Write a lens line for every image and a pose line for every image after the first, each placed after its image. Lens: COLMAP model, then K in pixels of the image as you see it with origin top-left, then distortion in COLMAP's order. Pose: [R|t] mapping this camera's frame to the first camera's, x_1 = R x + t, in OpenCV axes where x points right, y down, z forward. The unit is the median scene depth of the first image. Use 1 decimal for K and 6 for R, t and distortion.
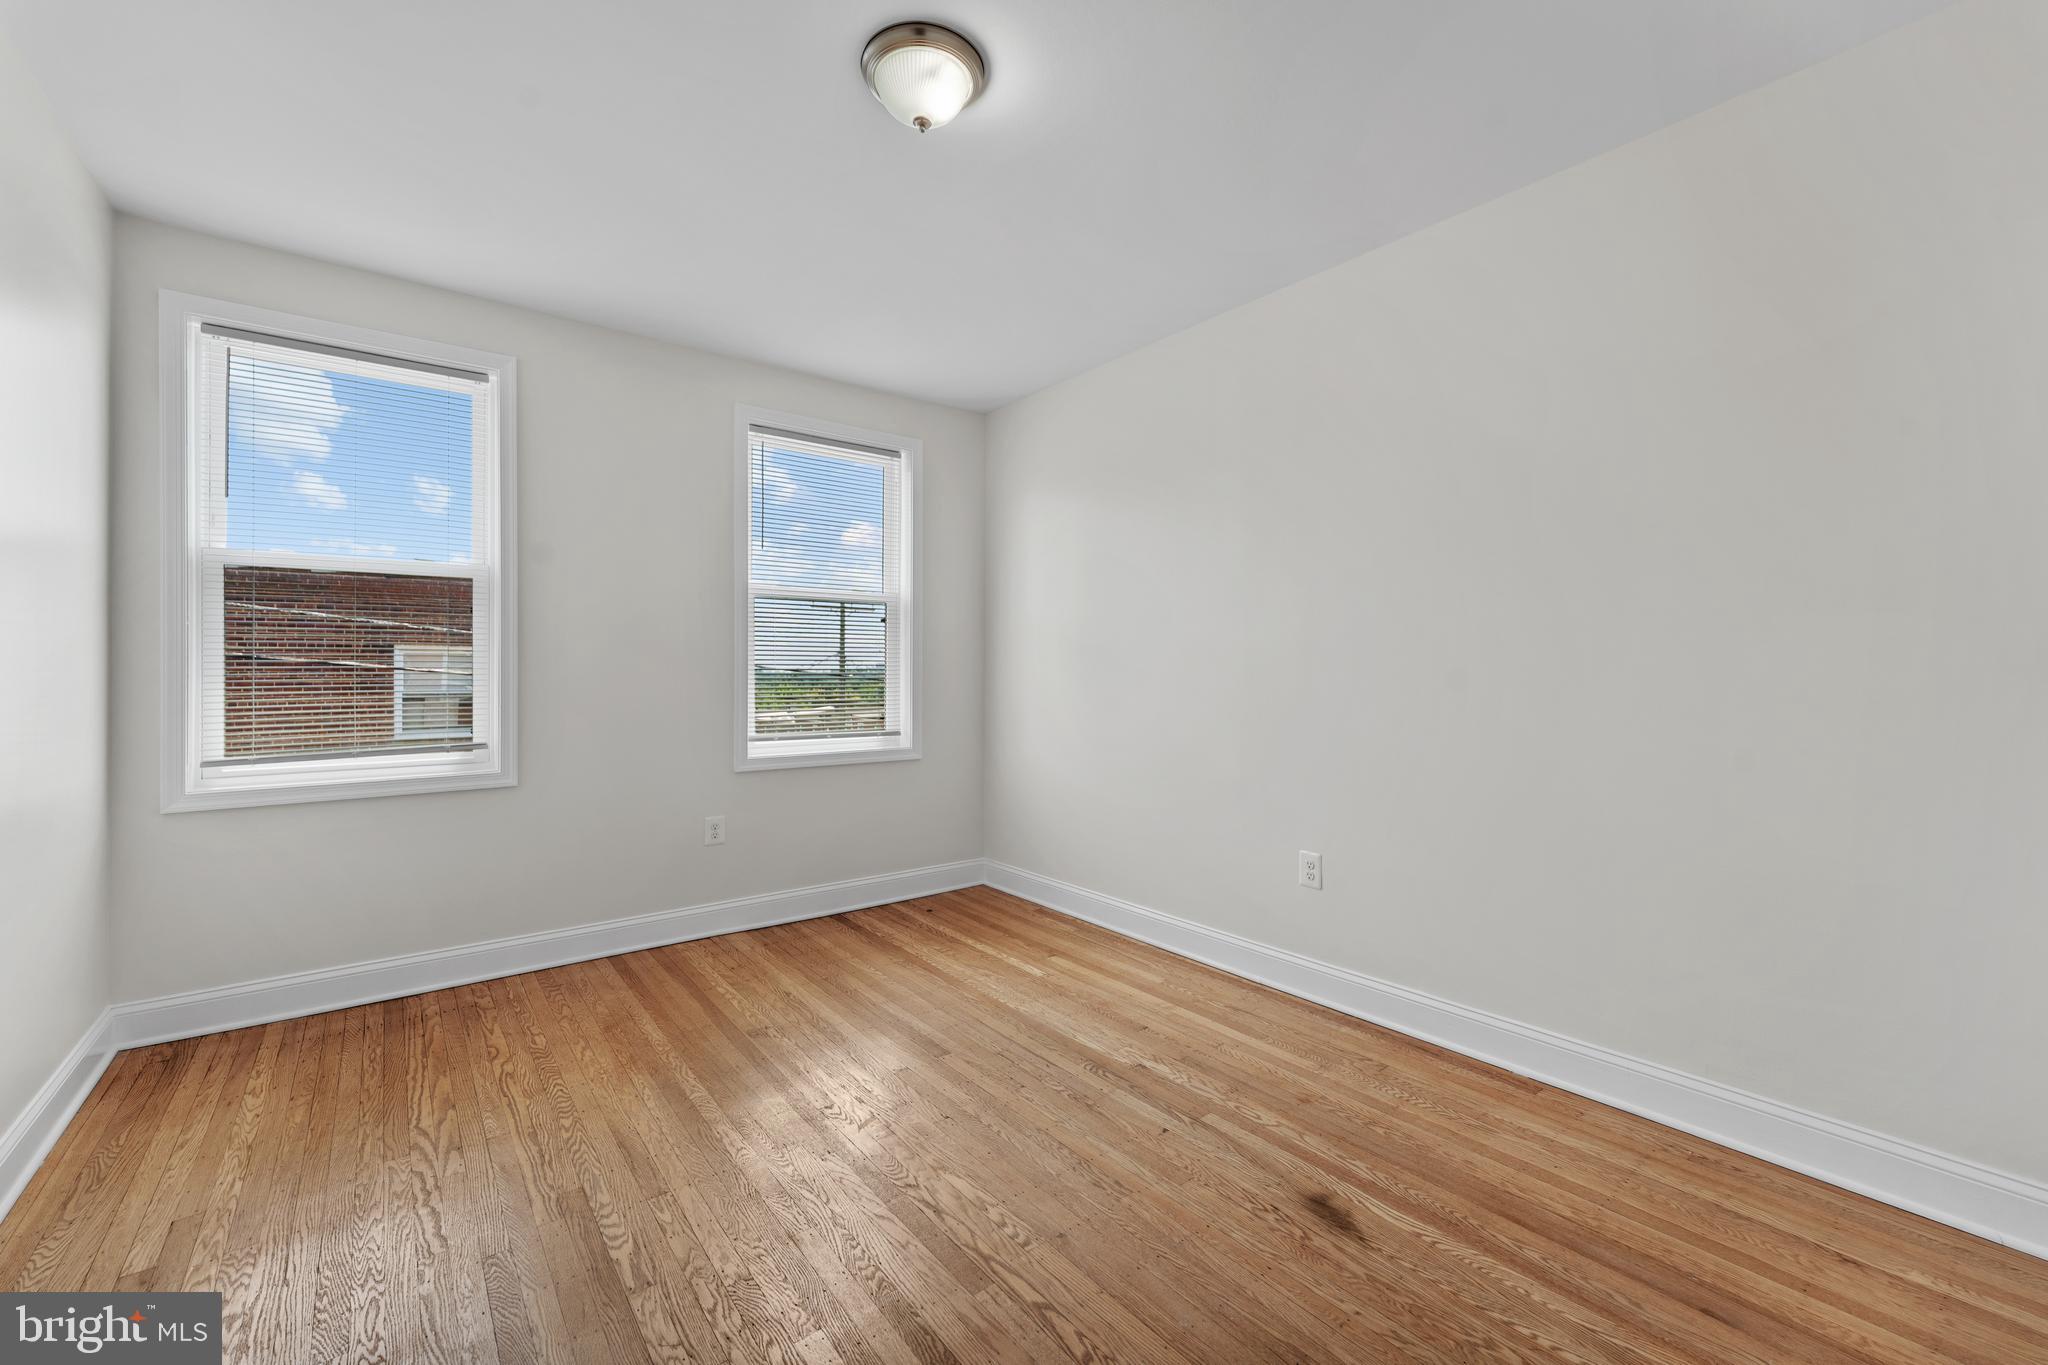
lens RADIAL K [[832.6, 0, 1025.6], [0, 832.6, 672.2], [0, 0, 1]] dist [0.001733, -0.000757]
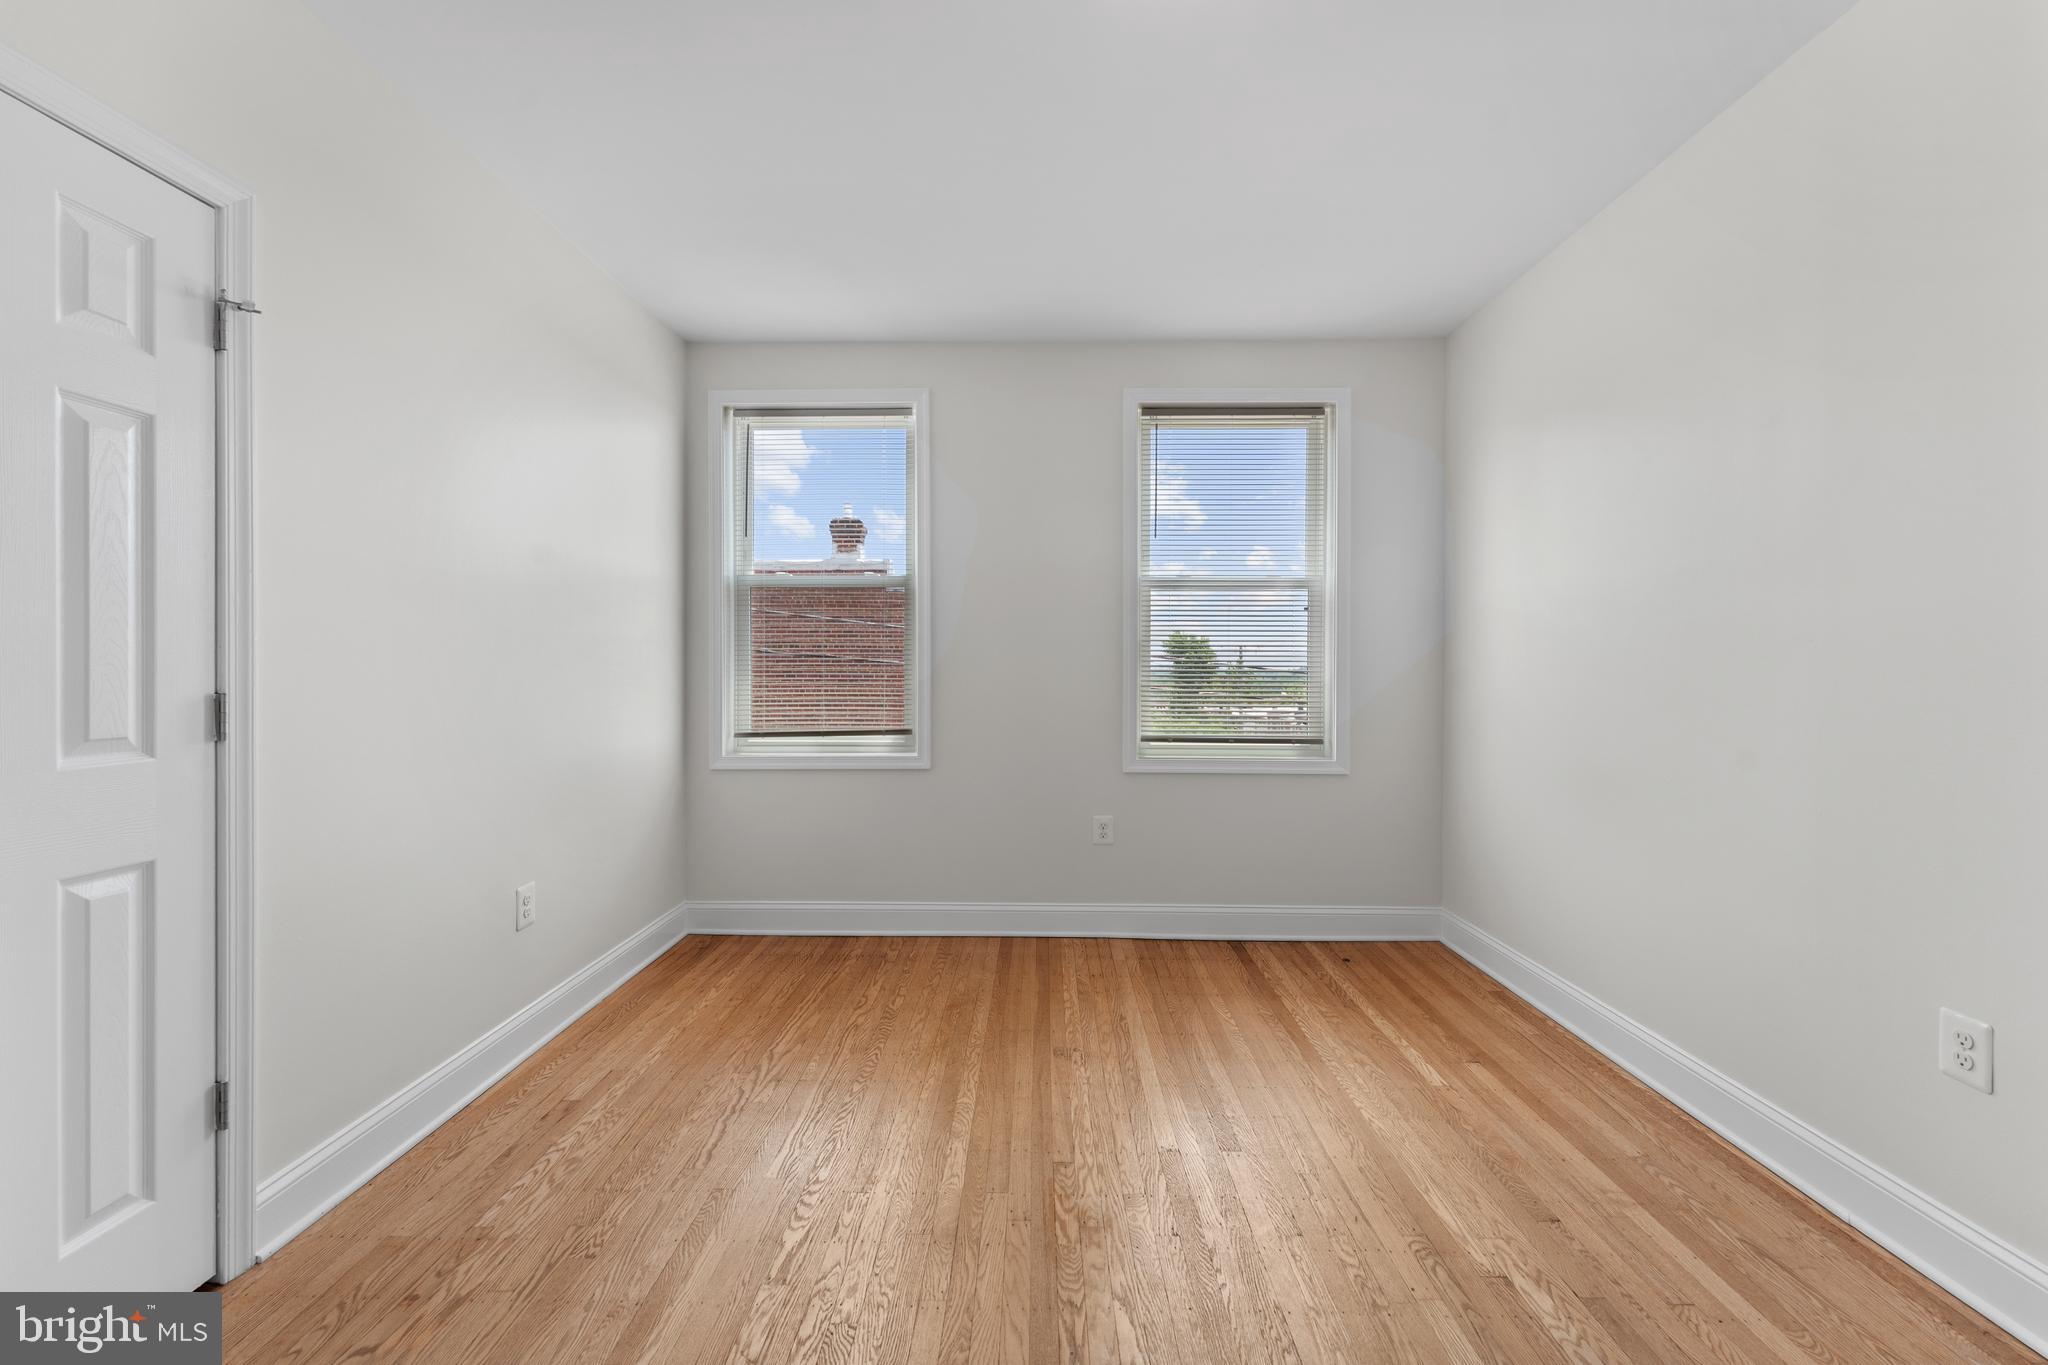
lens RADIAL K [[832.6, 0, 1027.5], [0, 832.6, 675.6], [0, 0, 1]] dist [0.001733, -0.000757]
pose [[0.775497, 0.008693, -0.631291, 0.212015], [-0.004204, 0.999954, 0.008605, -0.000929], [0.631337, -0.004019, 0.775498, 0.219967]]
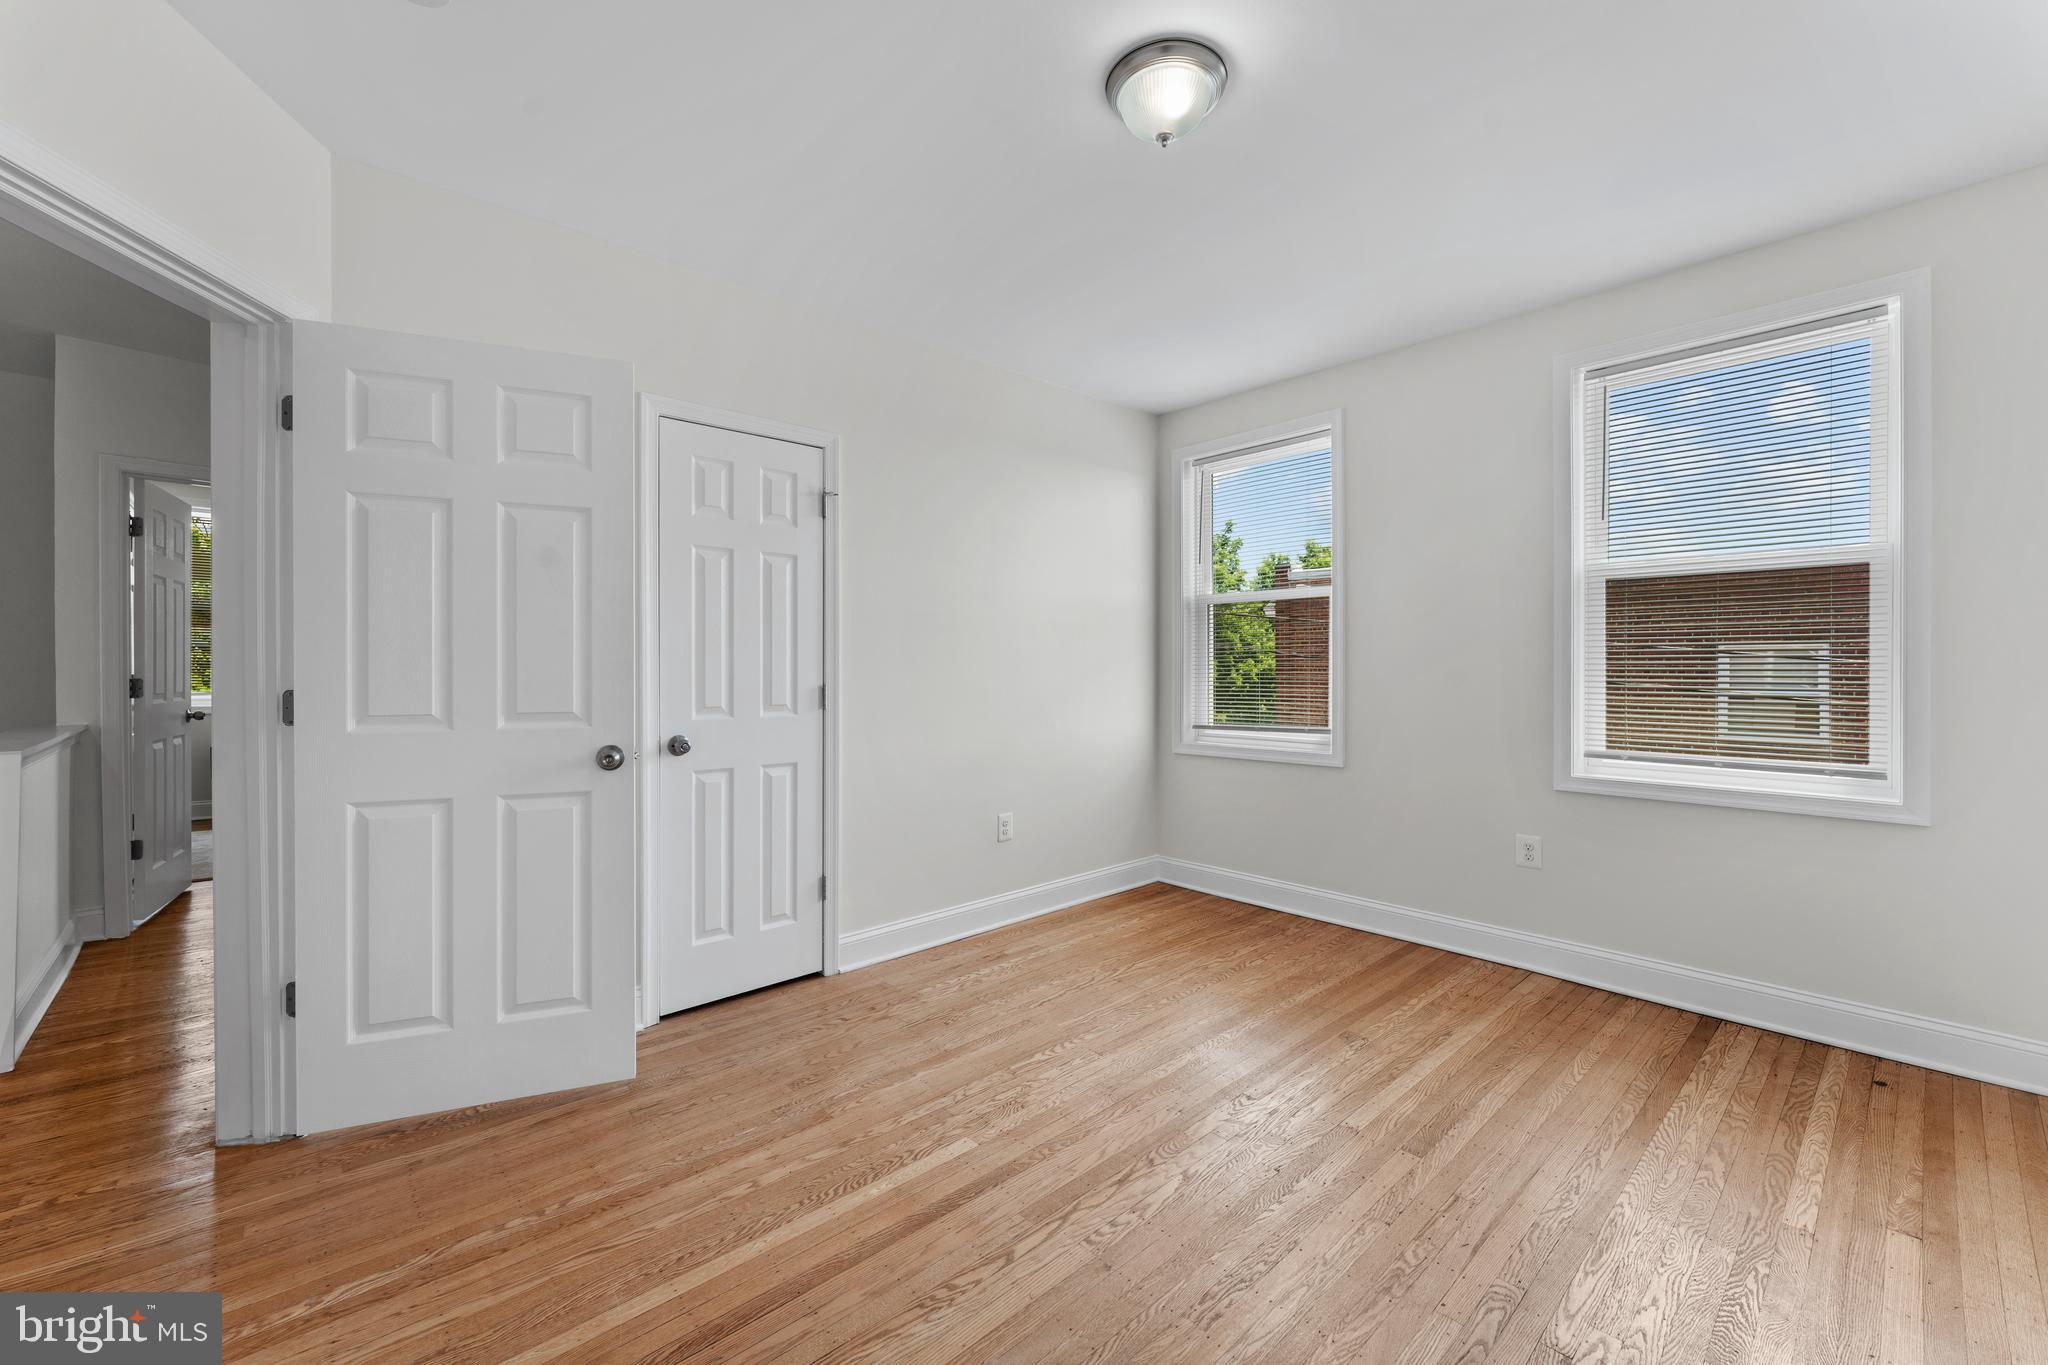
lens RADIAL K [[832.6, 0, 1023.6], [0, 832.6, 675.7], [0, 0, 1]] dist [0.001733, -0.000757]
pose [[0.069605, 0.009260, -0.997532, 0.568904], [-0.001125, 0.999957, 0.009204, -0.005324], [0.997574, 0.000481, 0.069612, 0.485291]]
